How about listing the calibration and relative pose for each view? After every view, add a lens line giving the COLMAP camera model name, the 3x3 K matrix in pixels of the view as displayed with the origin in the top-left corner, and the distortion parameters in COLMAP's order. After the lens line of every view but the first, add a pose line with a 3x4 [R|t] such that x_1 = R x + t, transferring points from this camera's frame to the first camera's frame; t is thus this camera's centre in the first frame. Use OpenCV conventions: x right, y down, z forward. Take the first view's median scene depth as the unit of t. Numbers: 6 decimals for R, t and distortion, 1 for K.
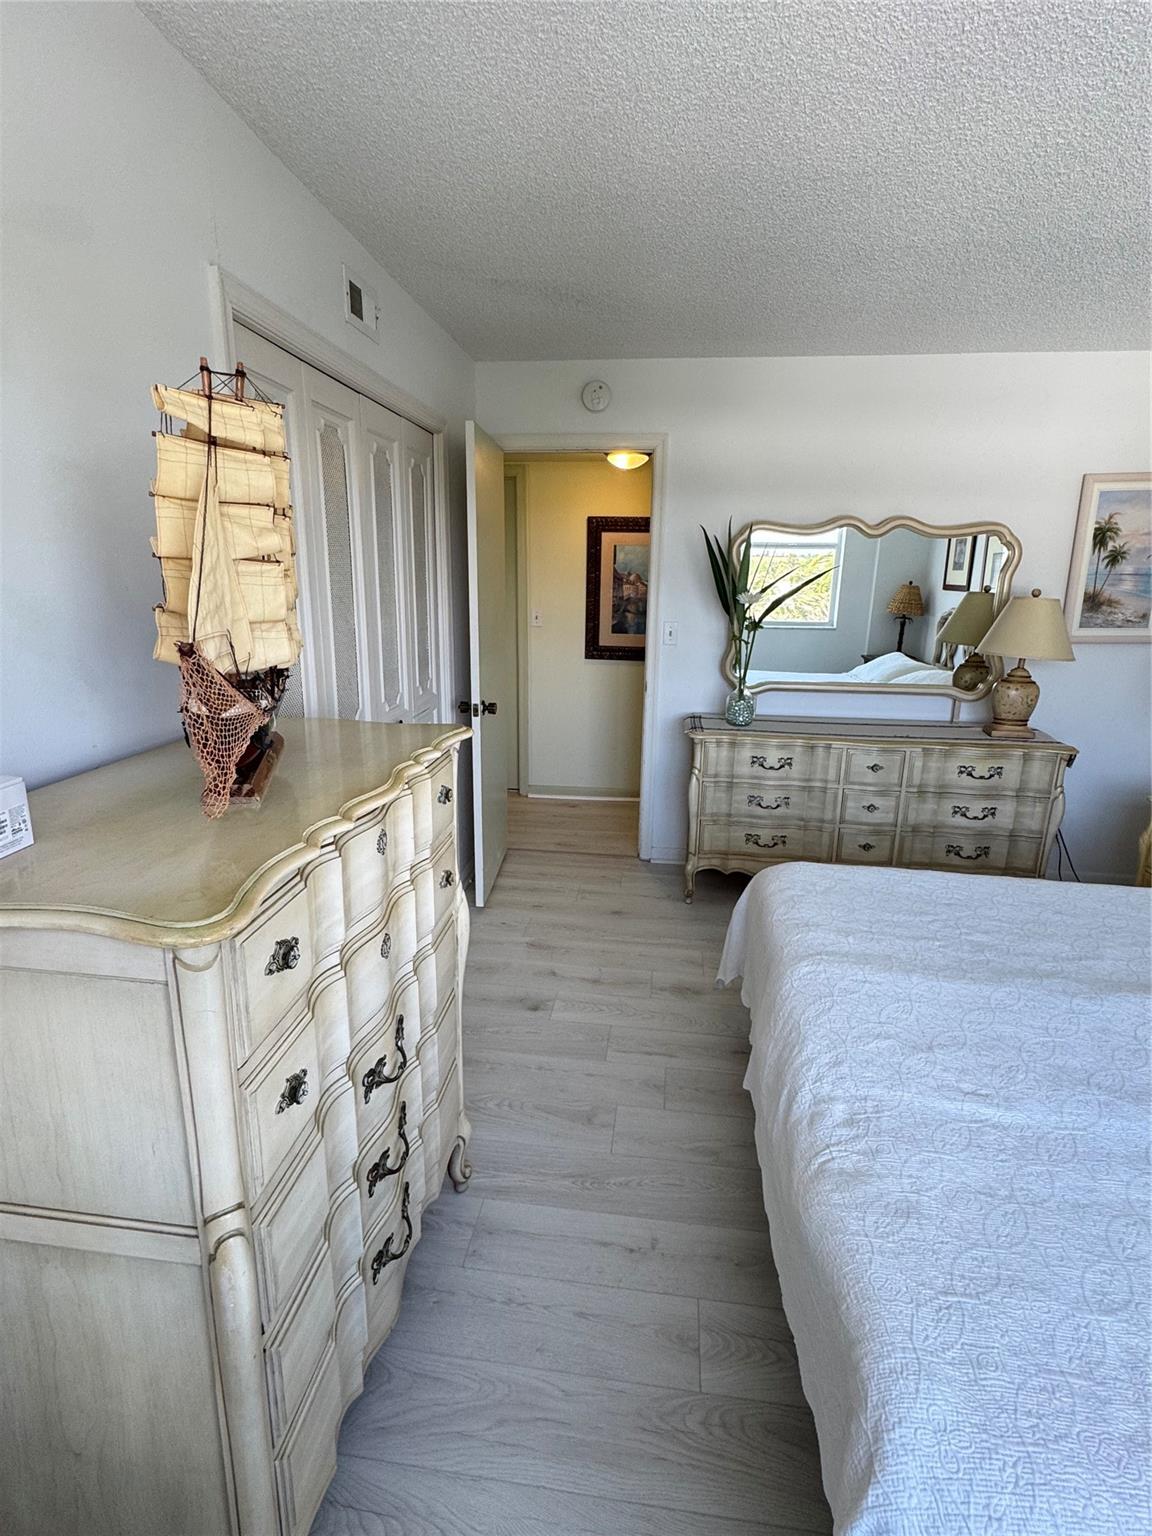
lens RADIAL K [[757.6, 0, 576.0], [0, 757.6, 765.9], [0, 0, 1]] dist [-0.001146, -0.000263]
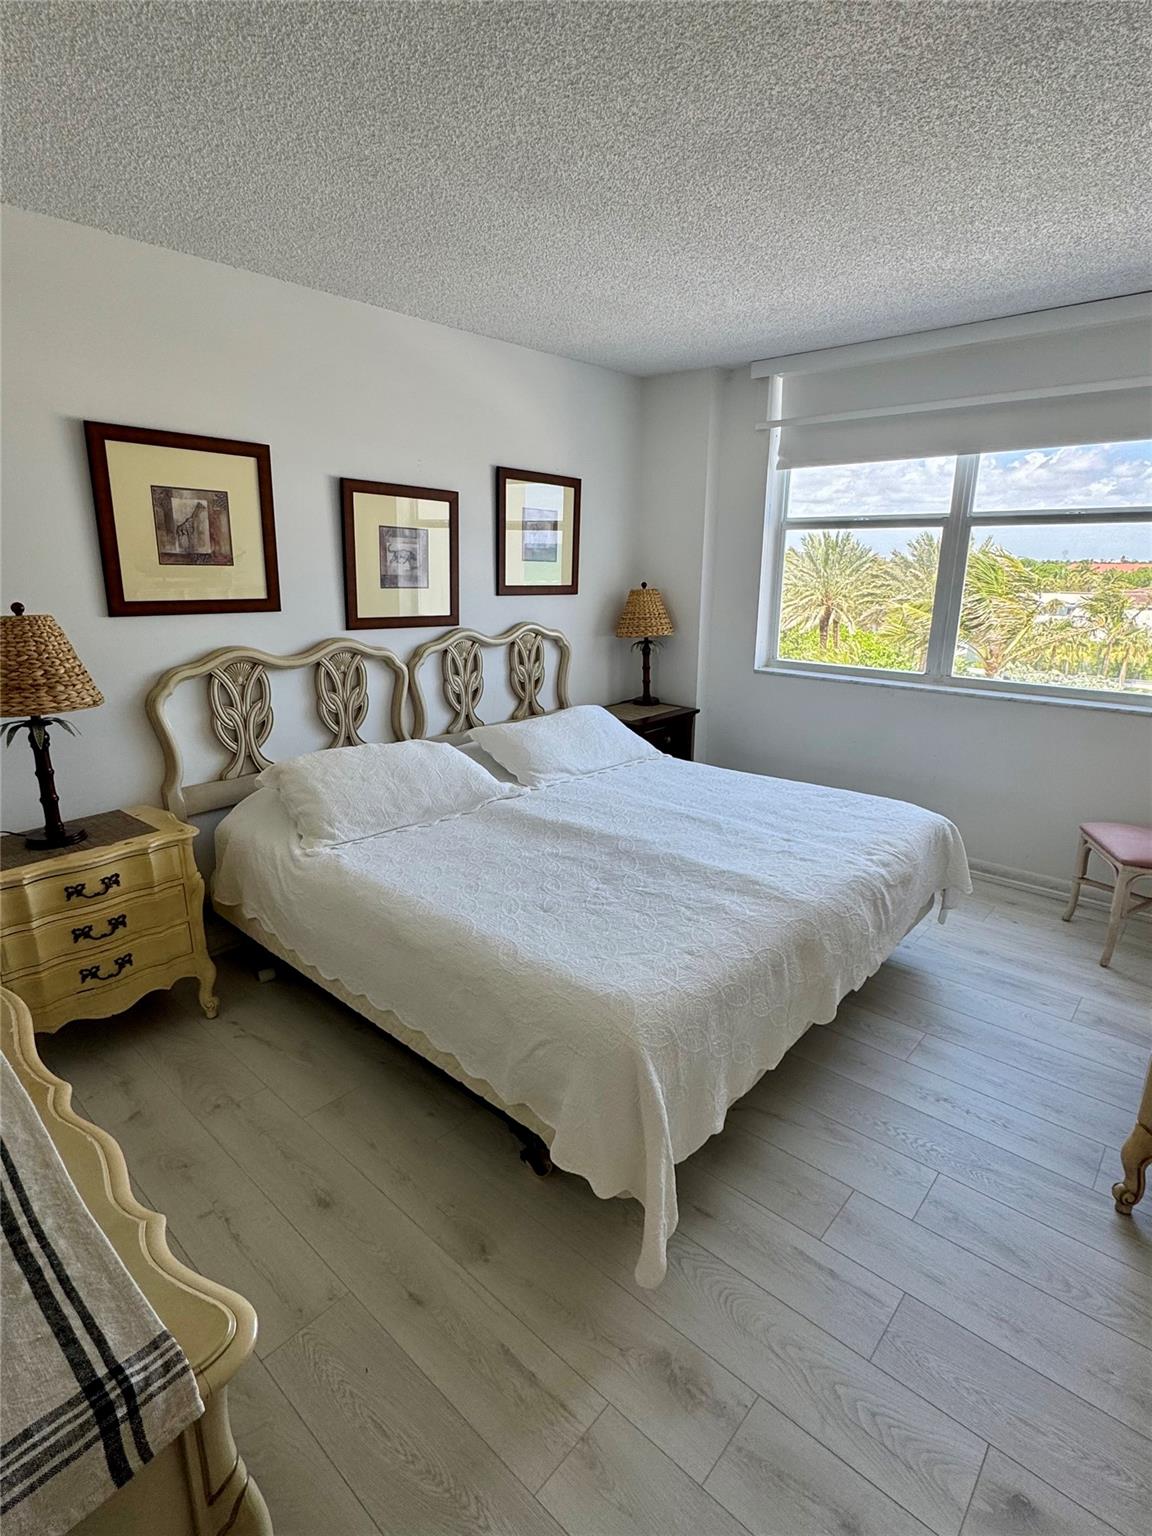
lens RADIAL K [[757.6, 0, 568.8], [0, 757.6, 771.9], [0, 0, 1]] dist [-0.001146, -0.000263]
pose [[-0.821754, -0.170731, 0.543664, -0.001161], [0.127180, 0.875047, 0.467031, -0.253819], [-0.555468, 0.452928, -0.697360, 1.005956]]
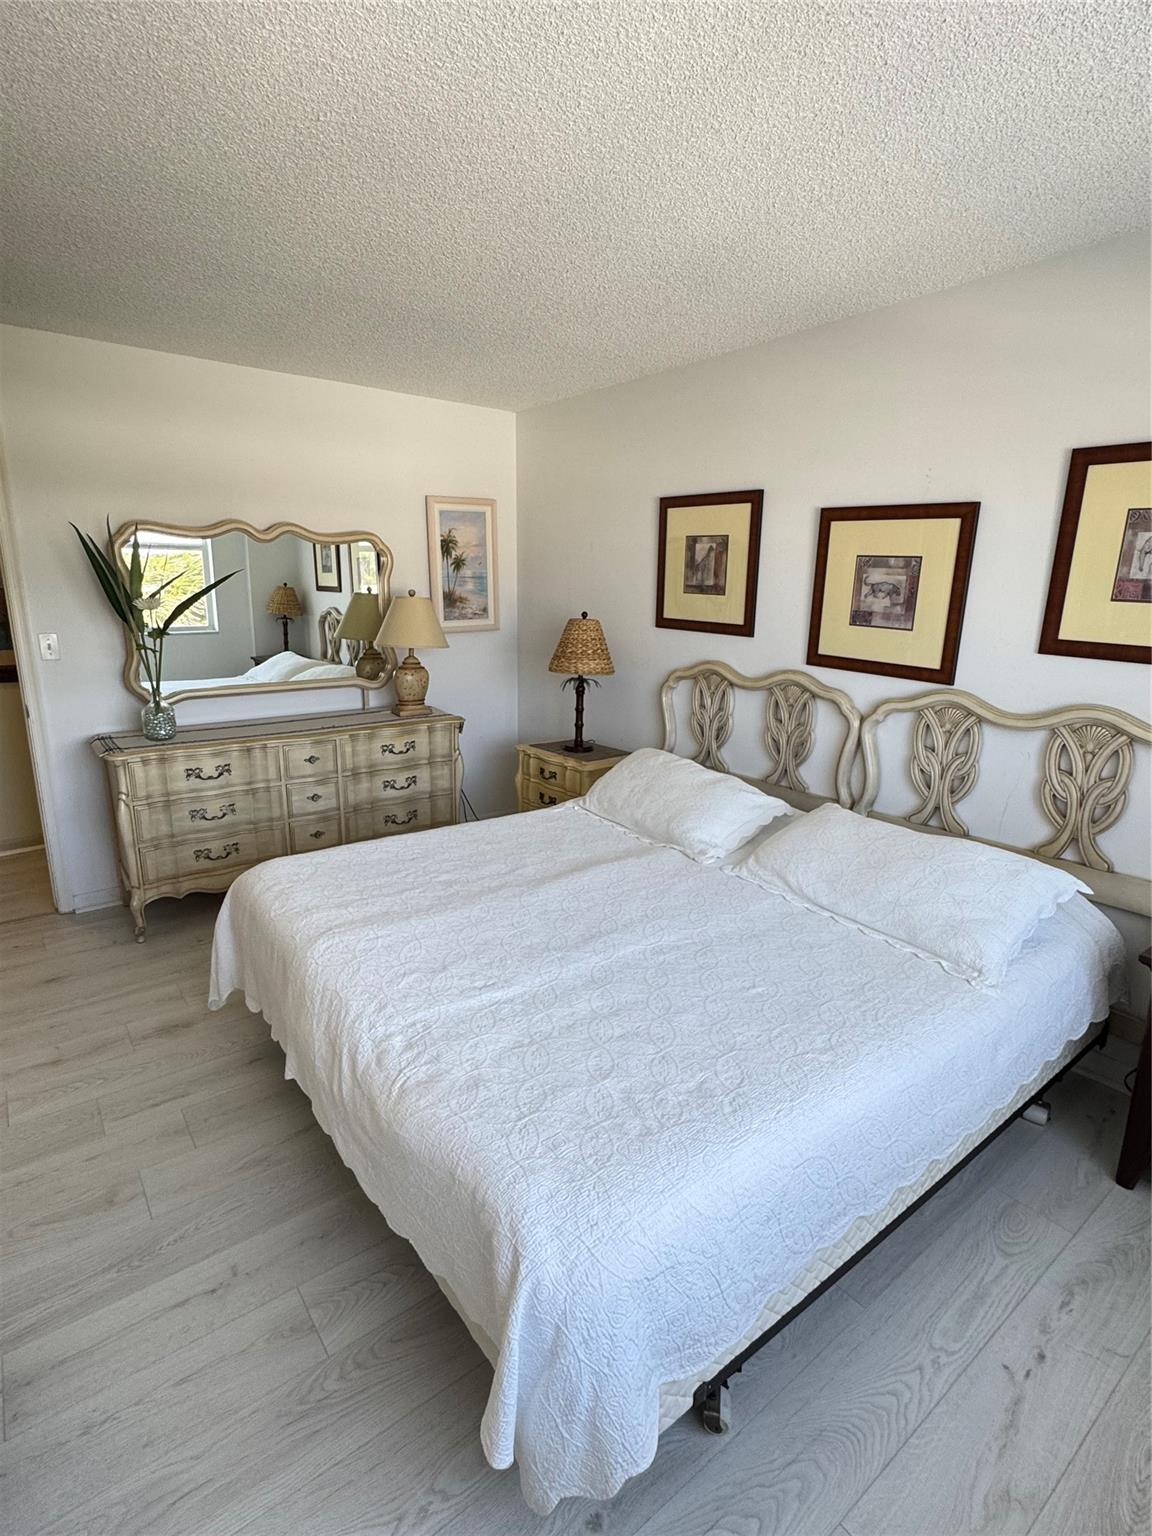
lens RADIAL K [[757.6, 0, 570.3], [0, 757.6, 767.5], [0, 0, 1]] dist [-0.001146, -0.000263]
pose [[0.712366, -0.172565, 0.680261, -0.071565], [0.172049, 0.982661, 0.069107, 0.002403], [-0.680392, 0.067809, 0.729705, -0.022683]]
